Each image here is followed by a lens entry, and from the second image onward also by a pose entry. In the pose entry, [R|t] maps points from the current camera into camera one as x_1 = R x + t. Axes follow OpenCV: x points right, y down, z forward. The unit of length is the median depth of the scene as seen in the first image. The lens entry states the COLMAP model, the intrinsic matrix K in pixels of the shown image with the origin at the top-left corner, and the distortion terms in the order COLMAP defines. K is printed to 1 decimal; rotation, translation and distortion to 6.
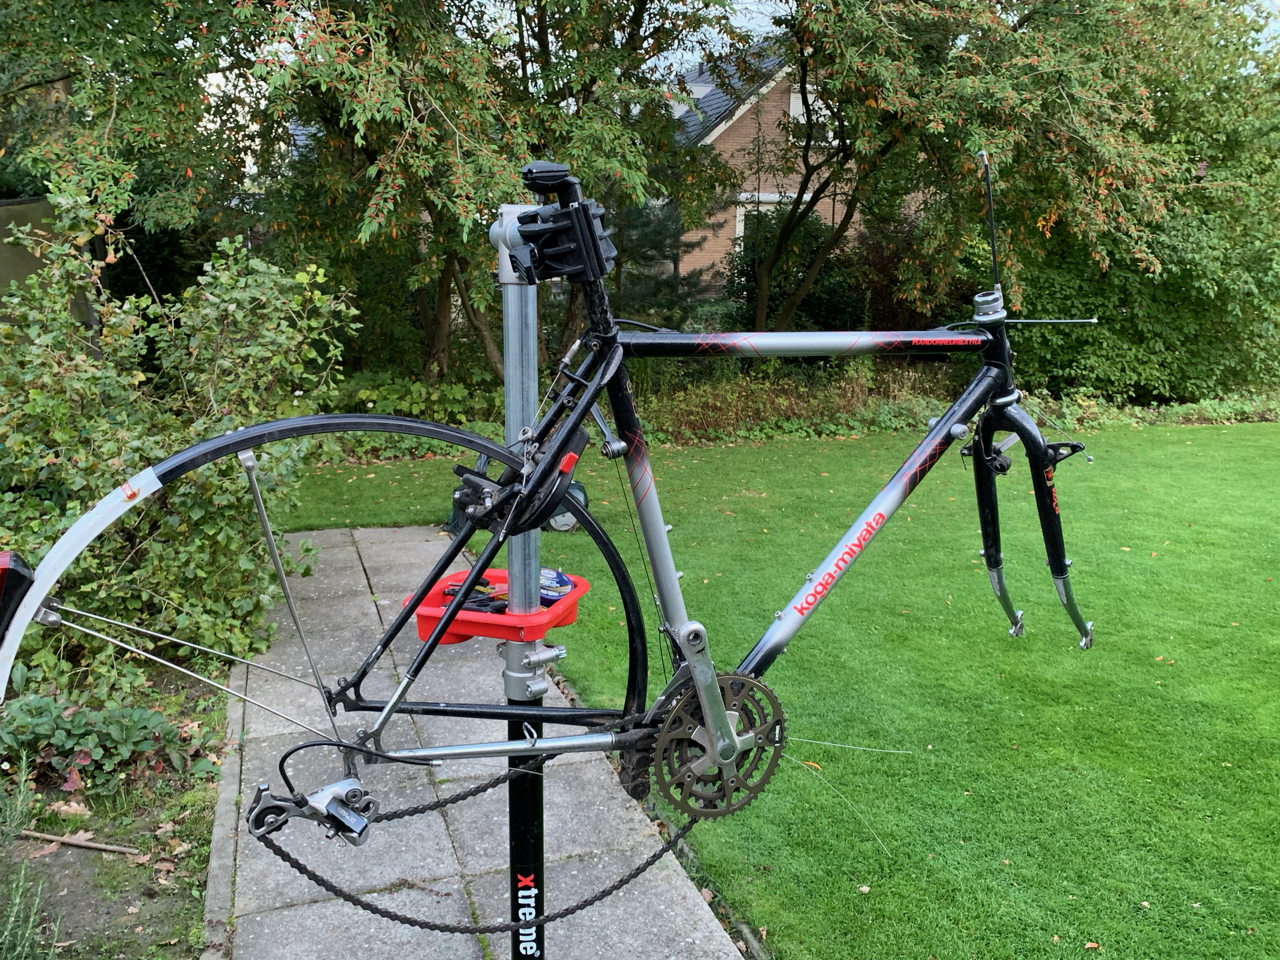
lens RADIAL K [[1102.6, 0, 637.9], [0, 1102.6, 471.2], [0, 0, 1]] dist [-0.000856, 0.005487]
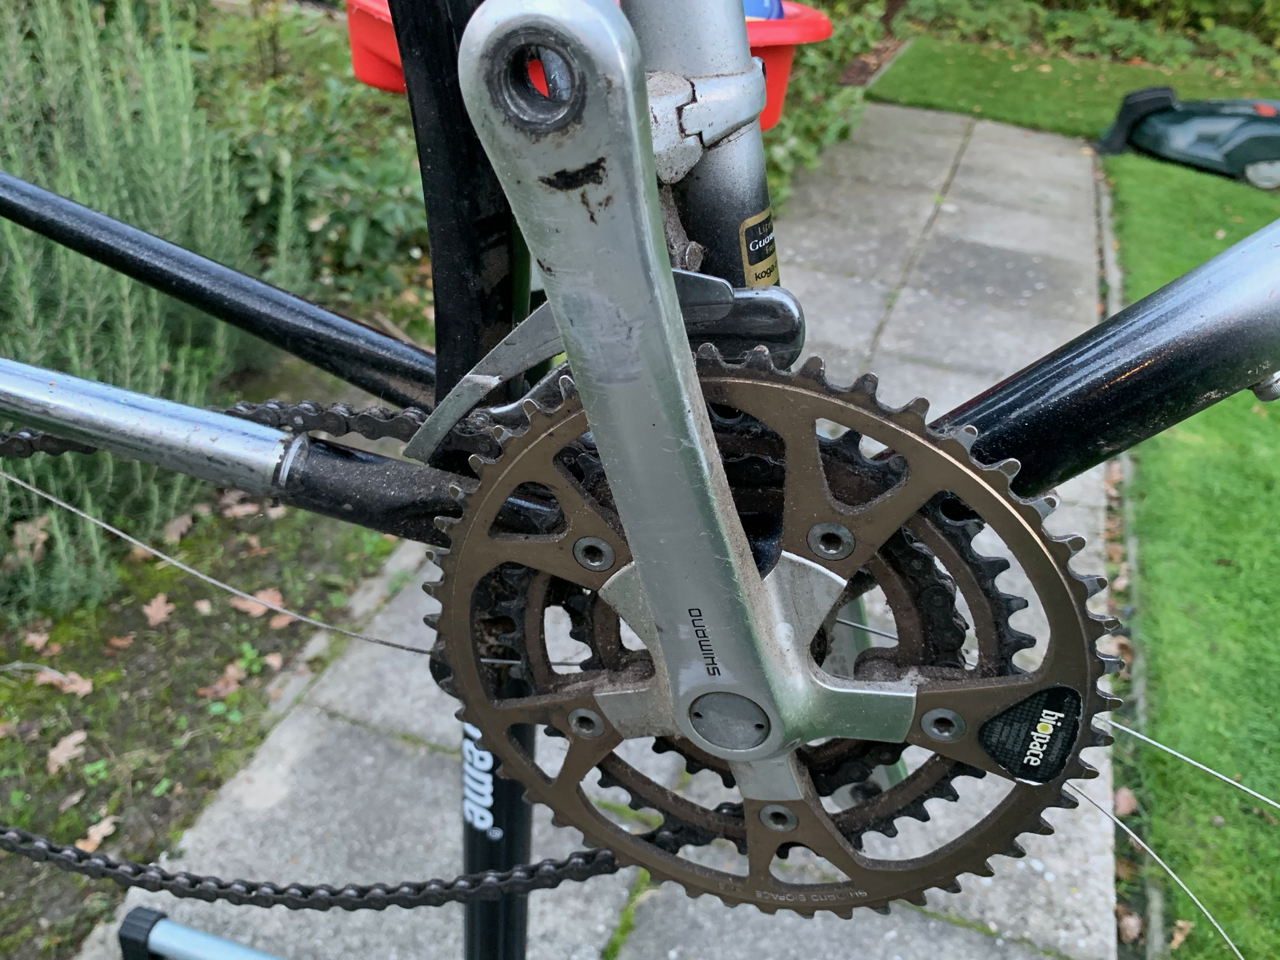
lens RADIAL K [[1102.6, 0, 637.9], [0, 1102.6, 471.2], [0, 0, 1]] dist [-0.000856, 0.005487]
pose [[0.782775, 0.370446, -0.500033, 0.077288], [-0.190044, 0.907434, 0.374763, 0.065476], [0.592576, -0.198327, 0.780718, 0.408448]]
